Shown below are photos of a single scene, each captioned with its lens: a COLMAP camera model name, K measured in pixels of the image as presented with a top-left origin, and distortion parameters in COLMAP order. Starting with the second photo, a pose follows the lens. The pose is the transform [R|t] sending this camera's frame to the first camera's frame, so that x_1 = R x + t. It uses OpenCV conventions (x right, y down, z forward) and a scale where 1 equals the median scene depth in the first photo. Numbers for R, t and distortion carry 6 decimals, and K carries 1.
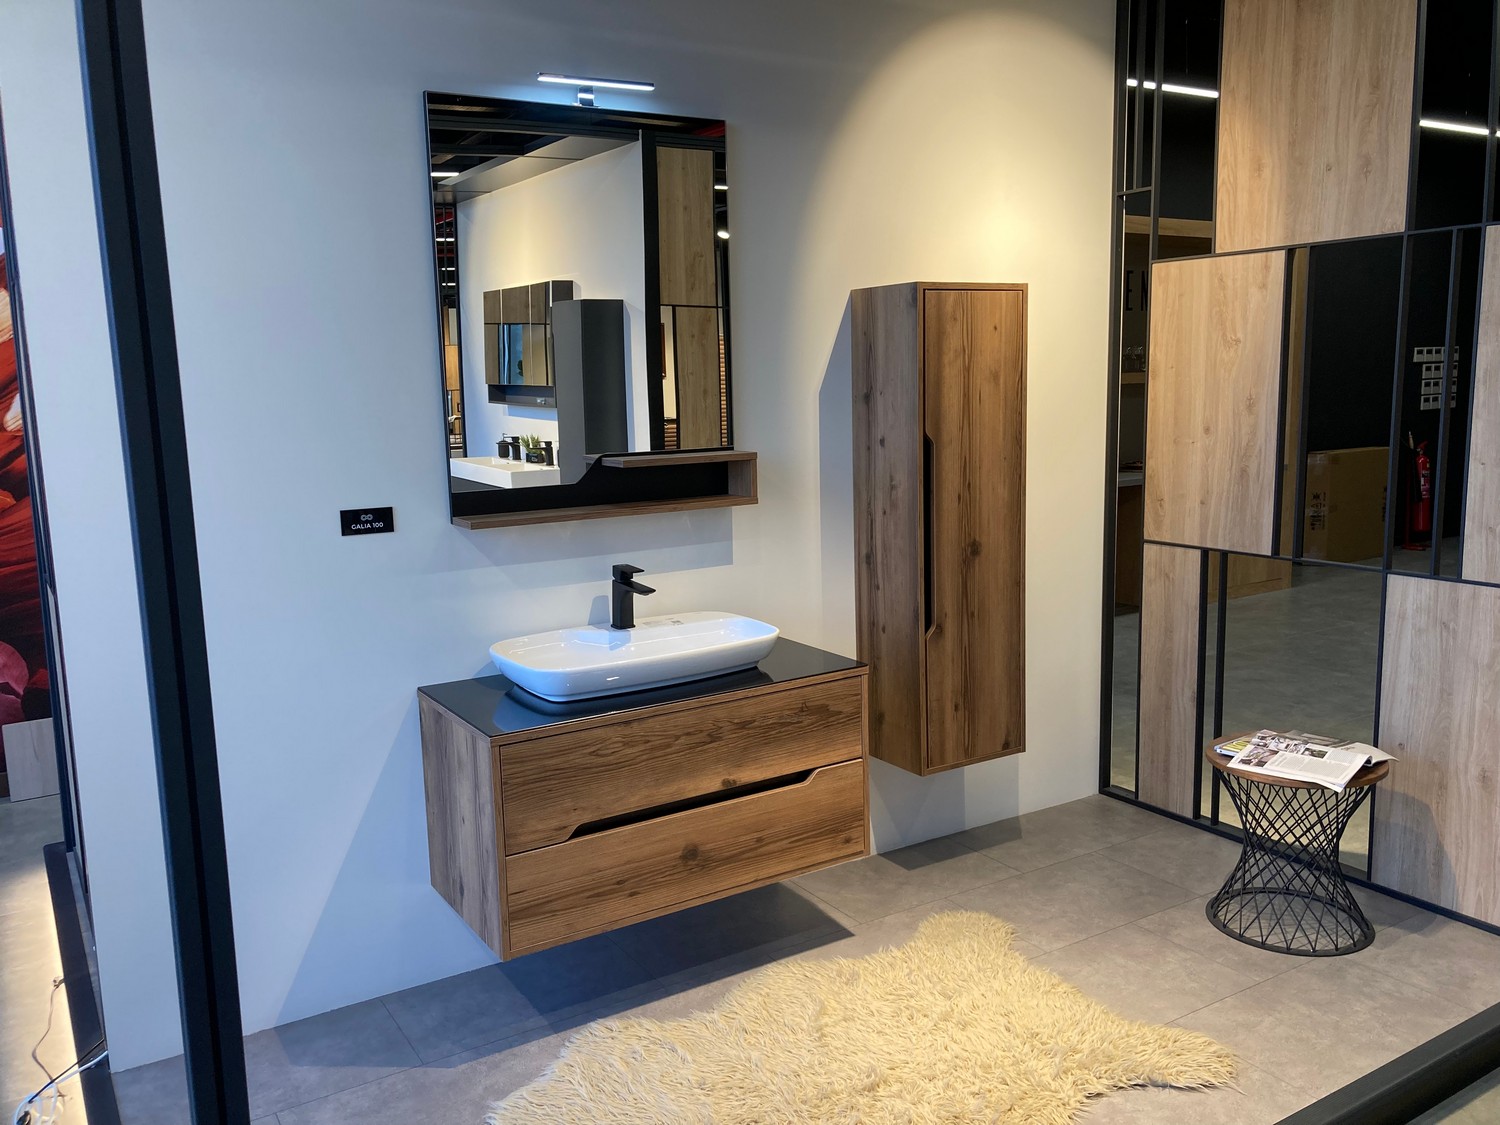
lens RADIAL K [[1243.1, 0, 753.3], [0, 1243.1, 560.6], [0, 0, 1]] dist [0.025711, -0.016996]
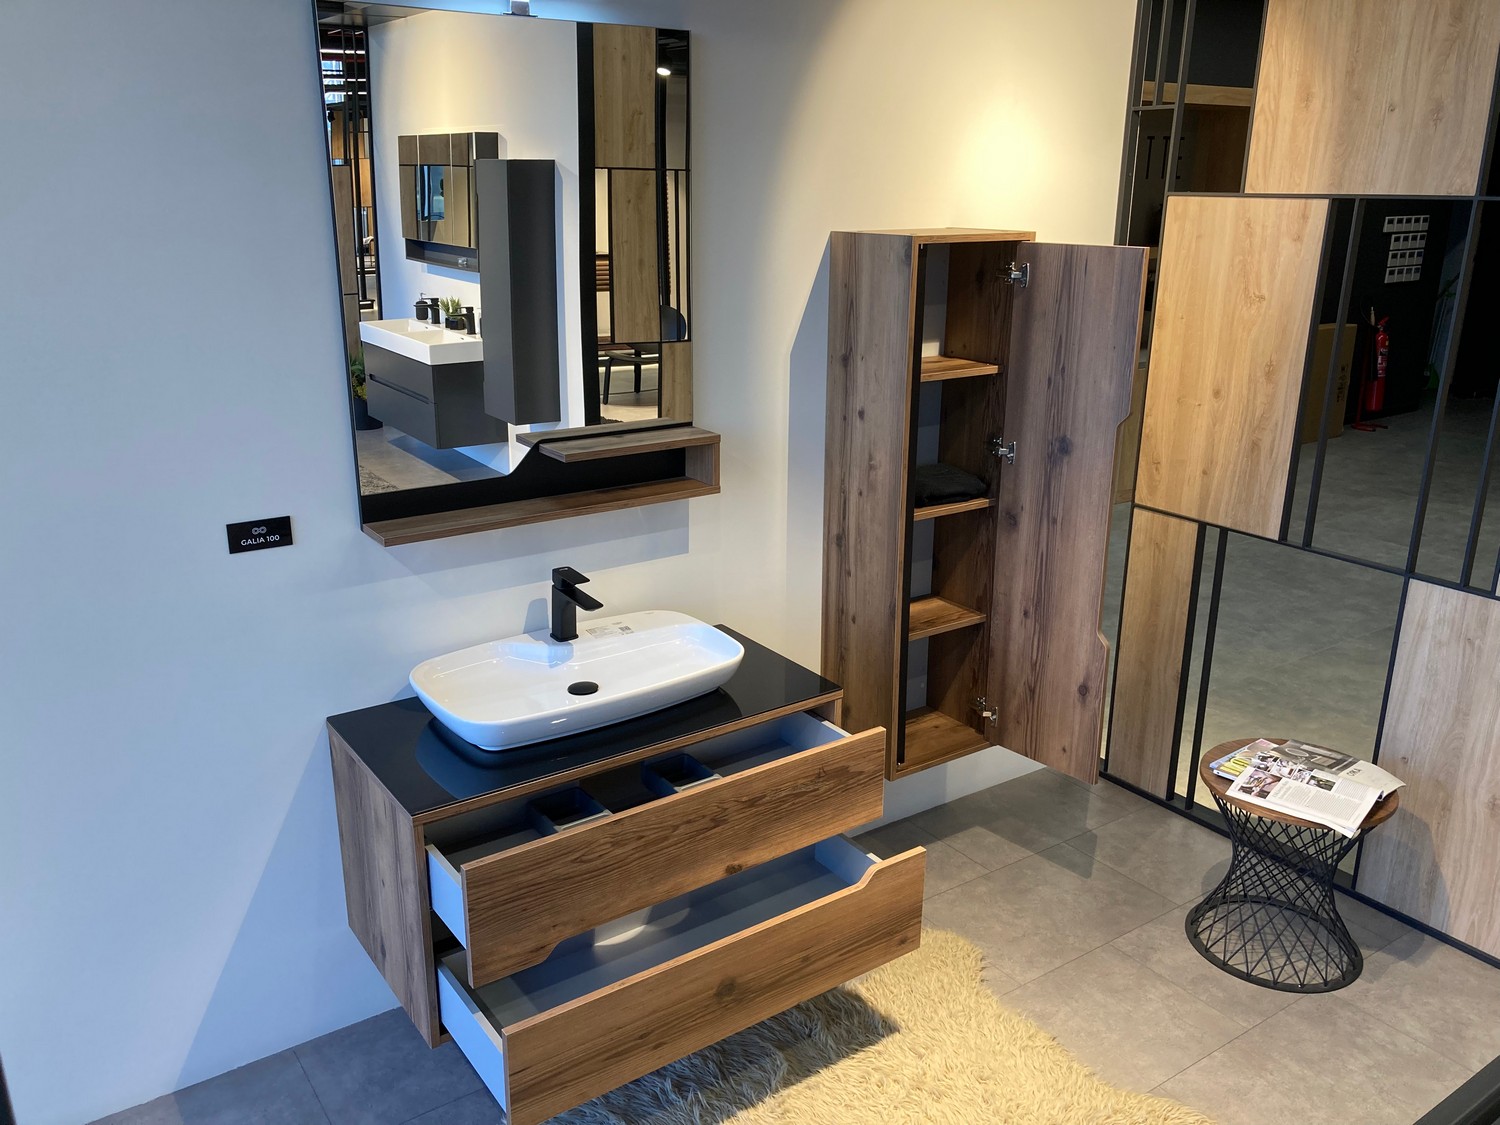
lens RADIAL K [[1243.1, 0, 743.2], [0, 1243.1, 559.8], [0, 0, 1]] dist [0.025711, -0.016996]
pose [[0.998416, 0.015066, 0.054199, -0.026438], [-0.022991, 0.988613, 0.148710, -0.129422], [-0.051341, -0.149721, 0.987394, 0.132467]]
